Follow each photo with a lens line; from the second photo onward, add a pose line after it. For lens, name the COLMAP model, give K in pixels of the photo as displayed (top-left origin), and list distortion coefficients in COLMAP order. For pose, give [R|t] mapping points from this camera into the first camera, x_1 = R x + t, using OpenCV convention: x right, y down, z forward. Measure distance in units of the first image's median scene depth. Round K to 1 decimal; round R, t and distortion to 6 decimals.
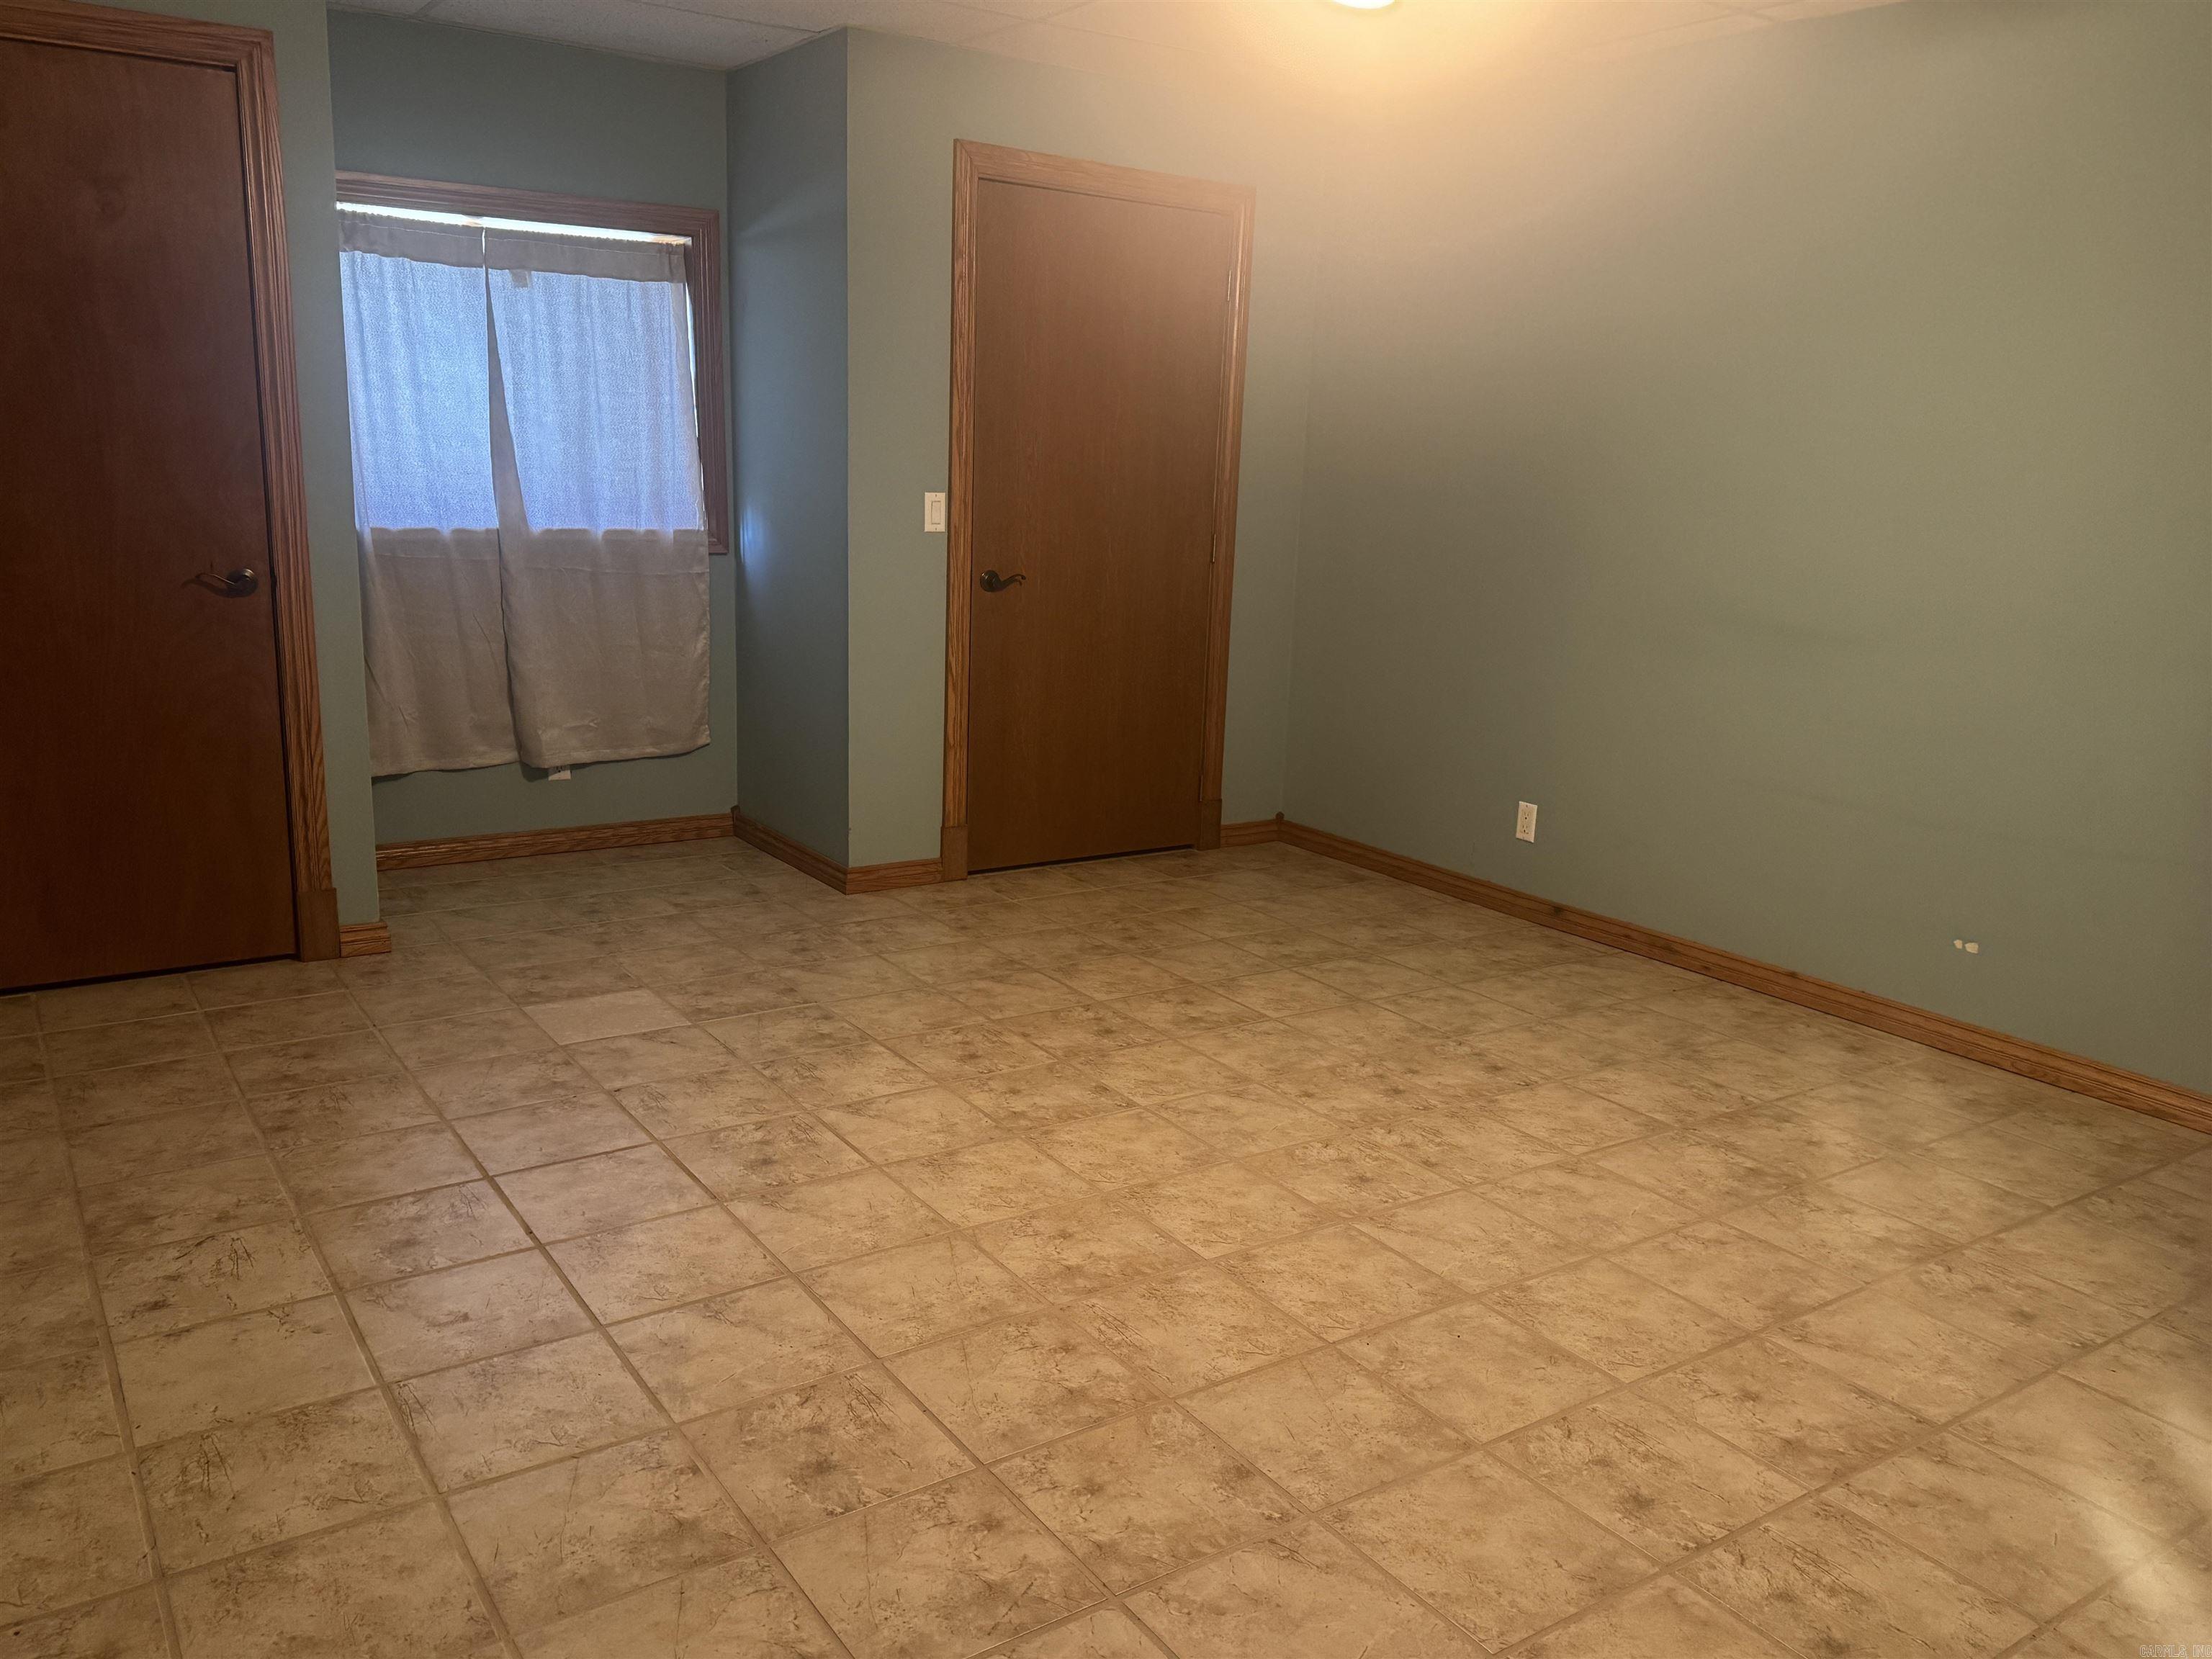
lens RADIAL K [[1665.7, 0, 1161.6], [0, 1665.7, 777.6], [0, 0, 1]] dist [0.207303, -0.360381]
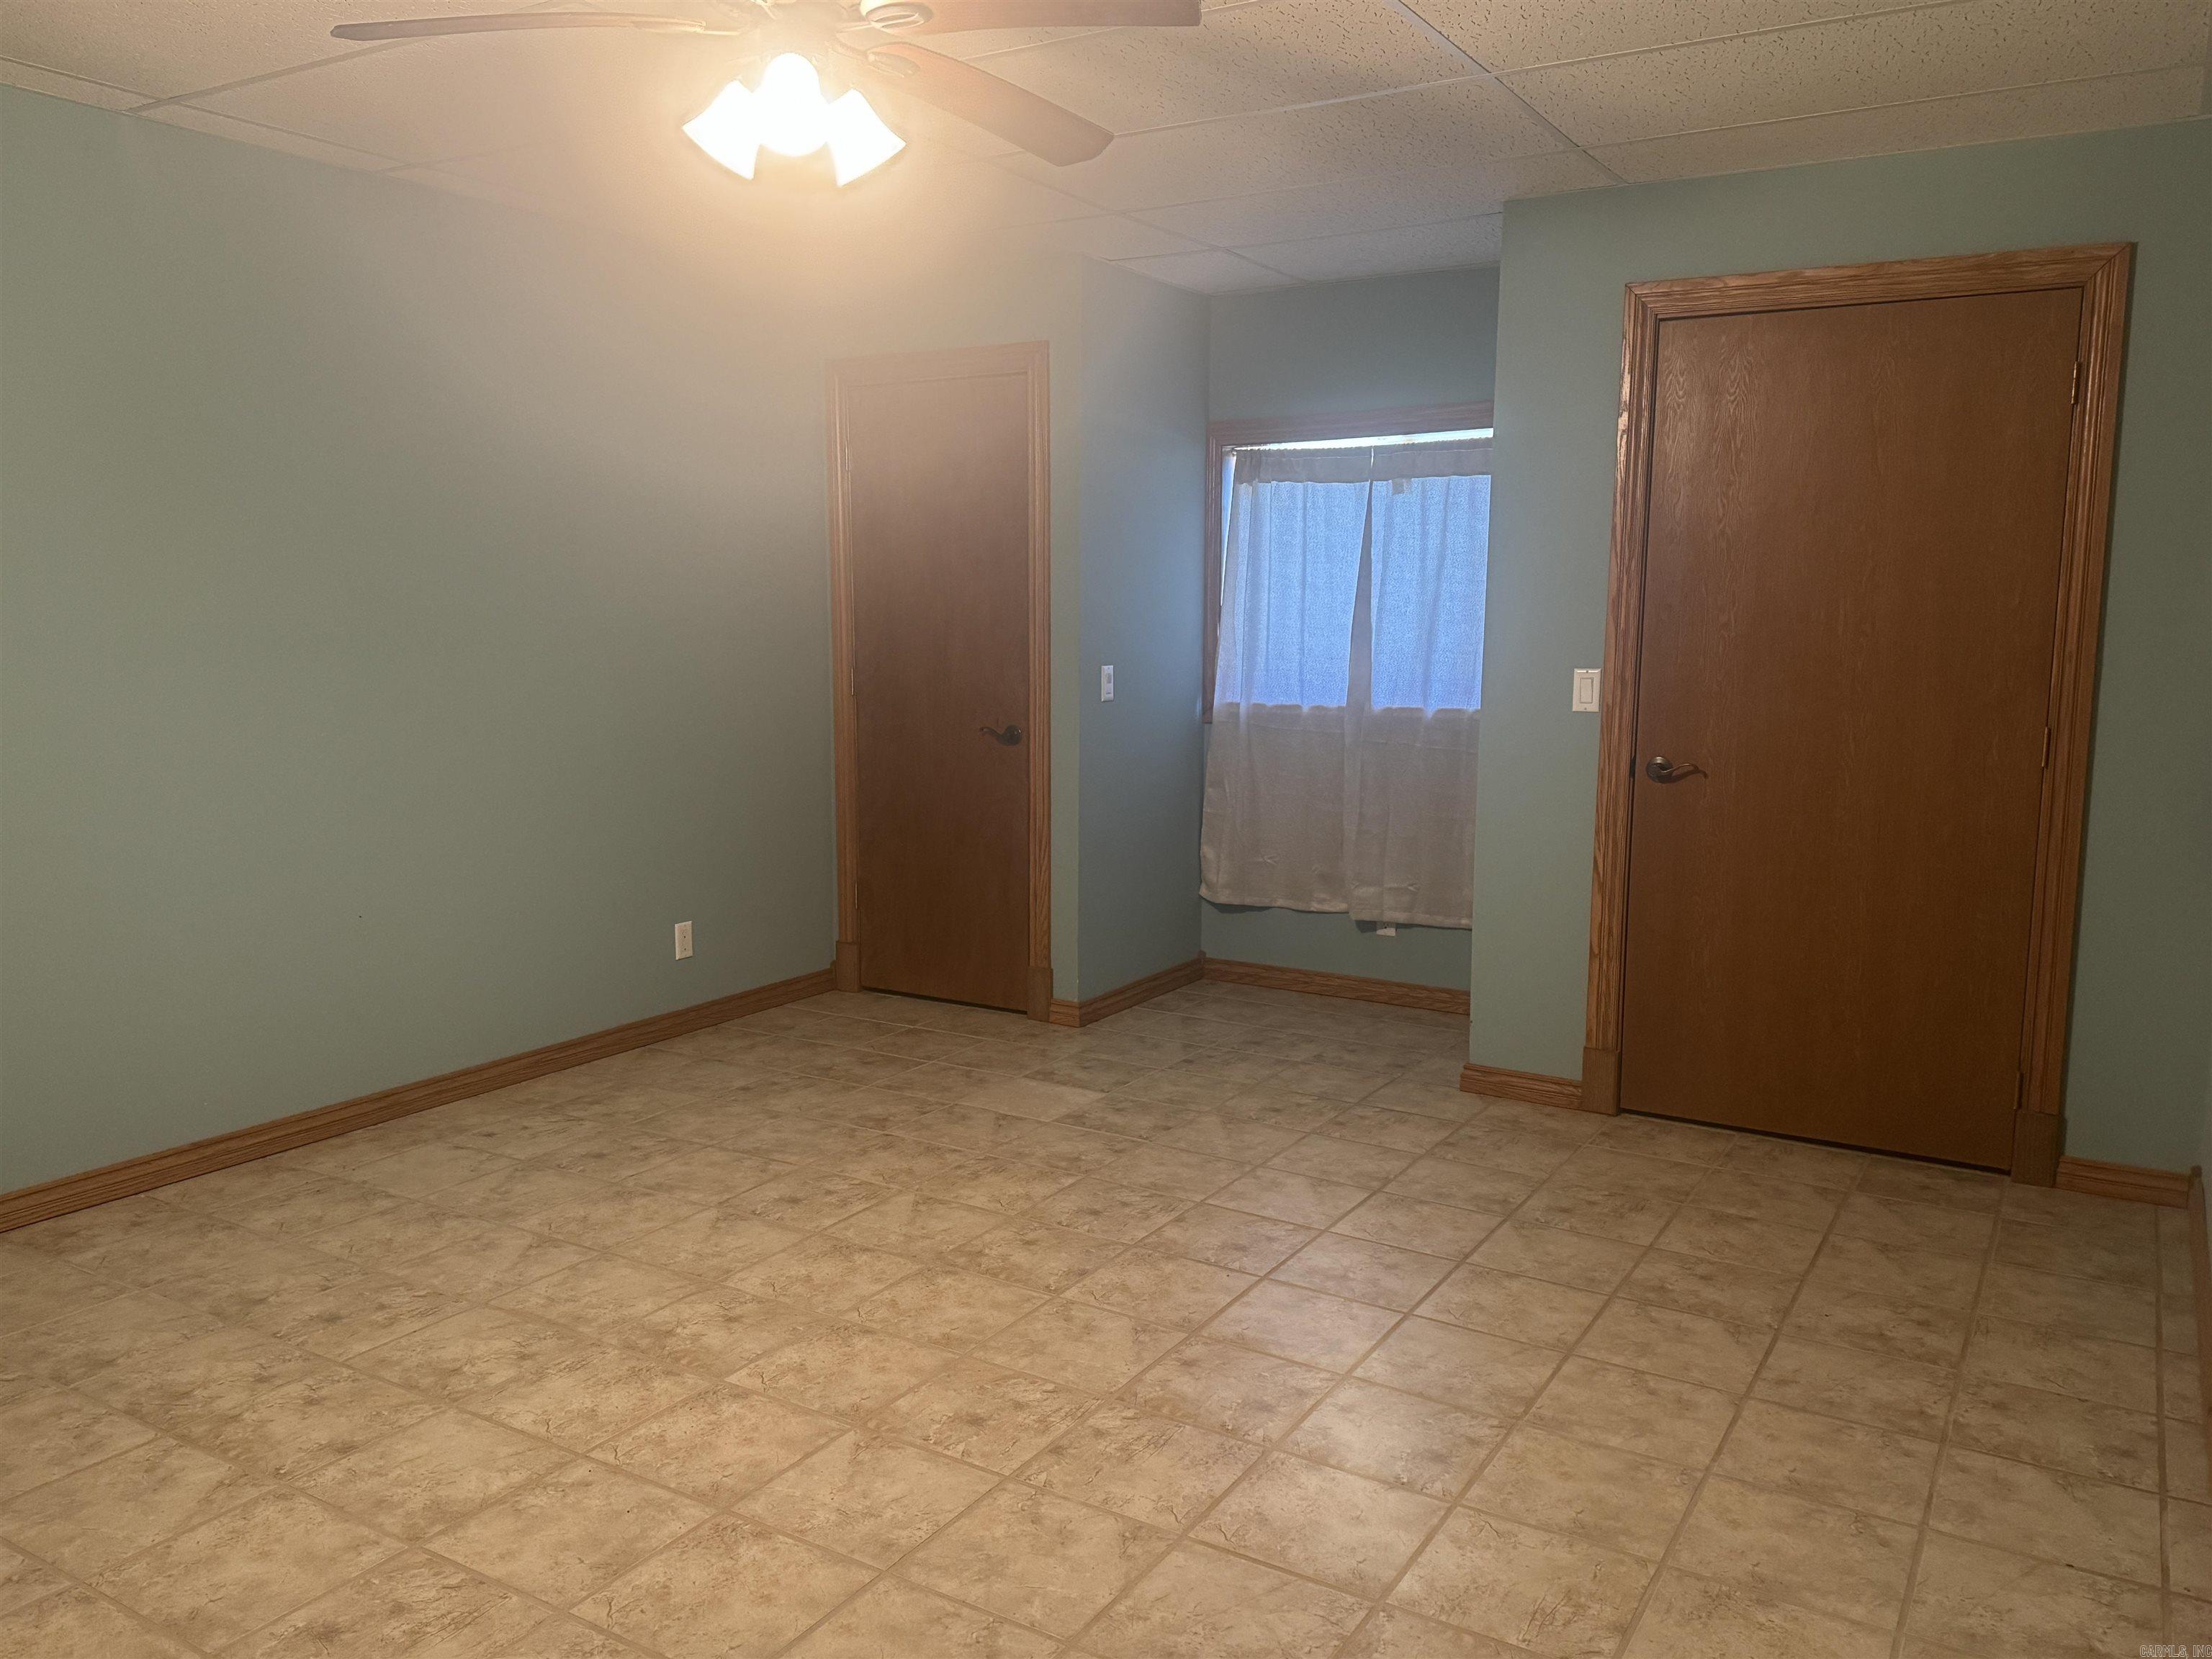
lens RADIAL K [[1693.8, 0, 1120.9], [0, 1693.8, 831.9], [0, 0, 1]] dist [0.111898, -0.163244]
pose [[0.398129, 0.084116, -0.913465, 0.760359], [-0.162923, 0.986440, 0.019827, -0.077965], [0.902746, 0.140931, 0.406434, 0.531055]]
